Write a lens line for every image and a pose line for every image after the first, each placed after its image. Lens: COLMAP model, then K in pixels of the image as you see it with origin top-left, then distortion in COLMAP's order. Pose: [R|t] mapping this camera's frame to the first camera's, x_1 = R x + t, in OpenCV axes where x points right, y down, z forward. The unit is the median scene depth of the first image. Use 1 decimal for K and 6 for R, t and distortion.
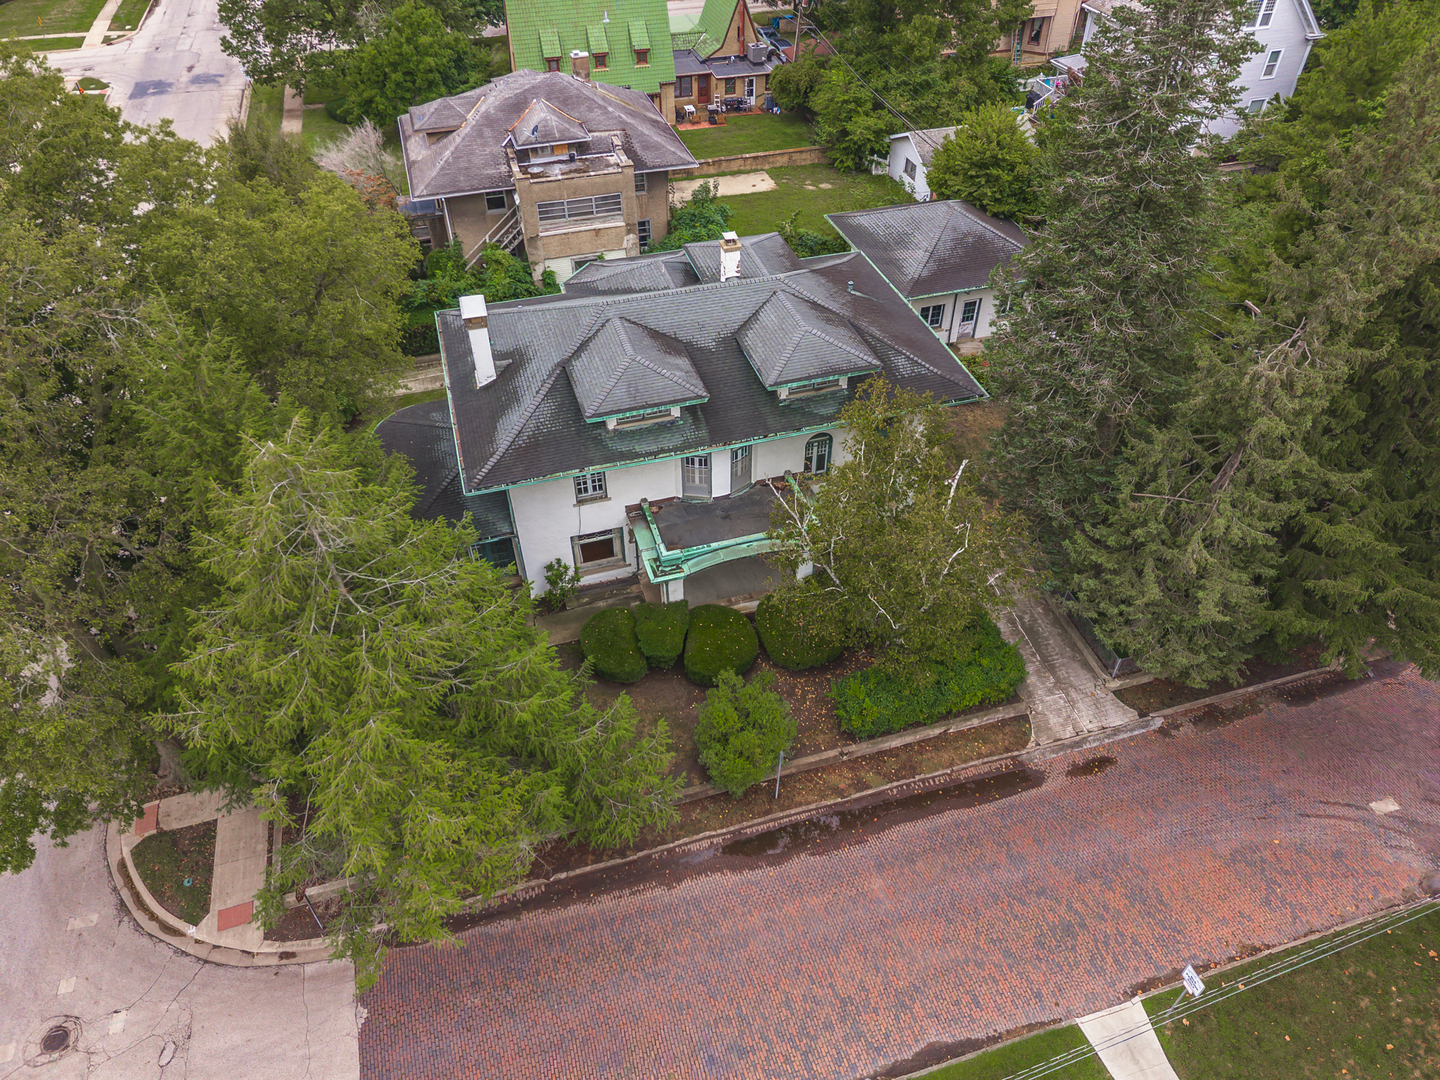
lens RADIAL K [[931.1, 0, 720.0], [0, 931.1, 540.0], [0, 0, 1]] dist [0.016879, -0.000666]
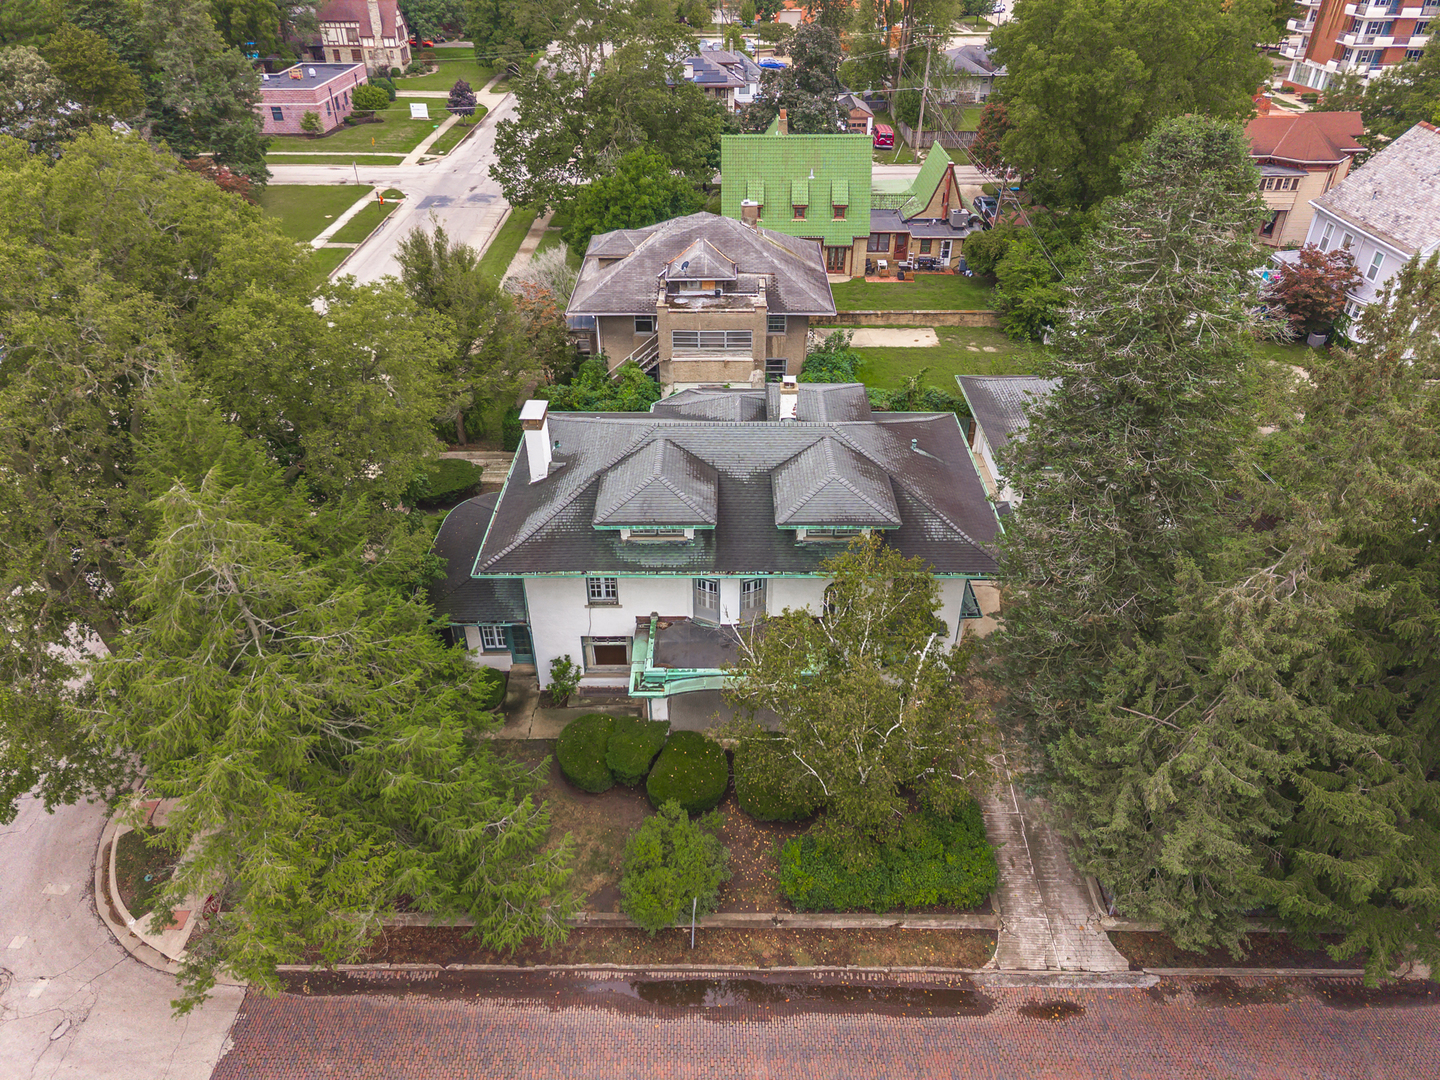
lens RADIAL K [[941.5, 0, 720.0], [0, 941.5, 540.0], [0, 0, 1]] dist [0.057041, -0.061671]
pose [[0.957617, 0.169474, -0.232911, 0.214227], [-0.200483, 0.972747, -0.116488, -0.016825], [0.206822, 0.158245, 0.965496, 0.007567]]
